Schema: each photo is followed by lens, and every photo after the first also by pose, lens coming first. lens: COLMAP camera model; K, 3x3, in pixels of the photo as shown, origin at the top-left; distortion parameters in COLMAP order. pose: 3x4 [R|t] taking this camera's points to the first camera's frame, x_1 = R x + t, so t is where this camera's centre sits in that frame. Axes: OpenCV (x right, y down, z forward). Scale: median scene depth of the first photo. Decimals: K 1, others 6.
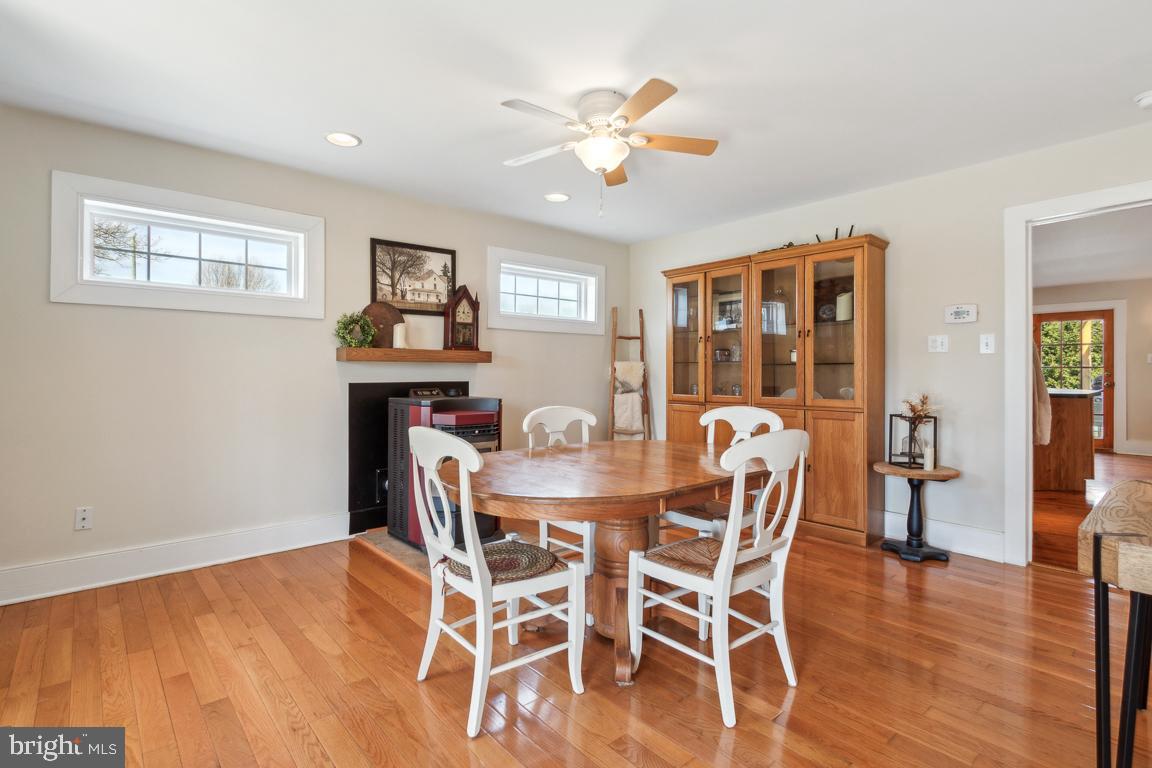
lens RADIAL K [[551.4, 0, 584.6], [0, 551.4, 377.4], [0, 0, 1]] dist [0.001310, 0.000049]
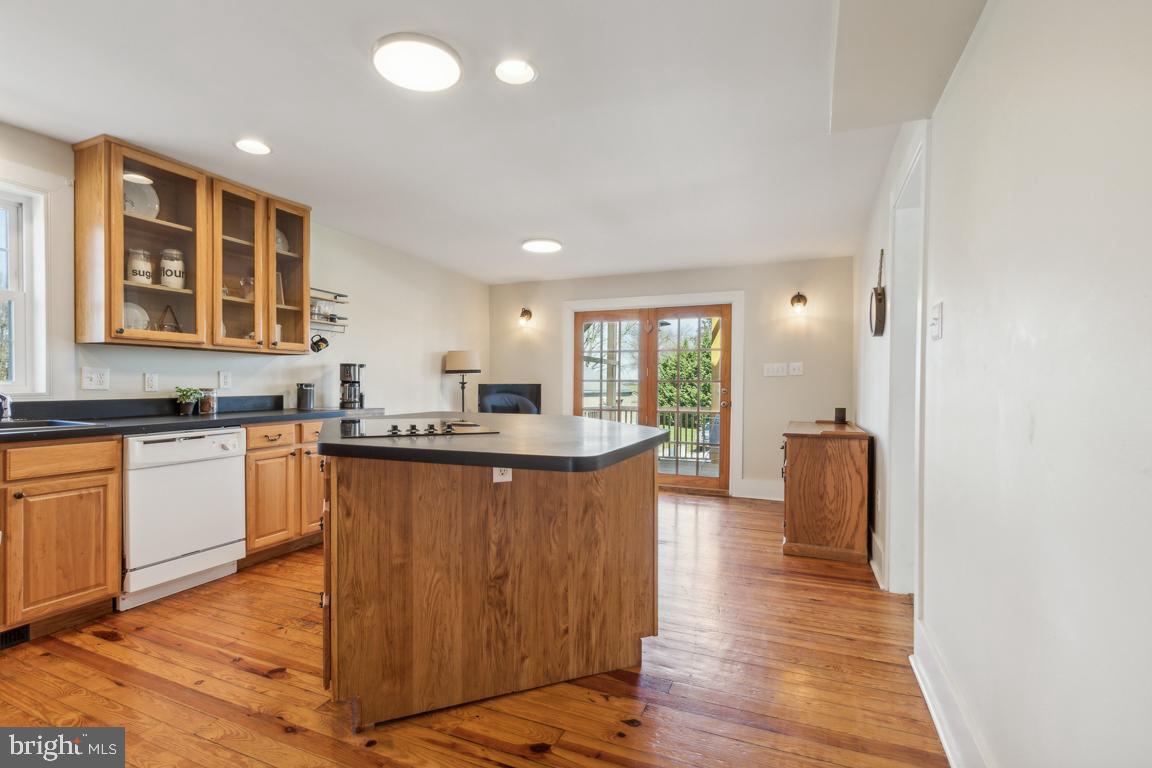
lens RADIAL K [[551.4, 0, 571.3], [0, 551.4, 387.4], [0, 0, 1]] dist [0.001310, 0.000049]
pose [[0.901874, 0.006444, 0.431952, 0.536244], [-0.005491, 0.999979, -0.003453, -0.005610], [-0.431965, 0.000742, 0.901890, 0.509036]]
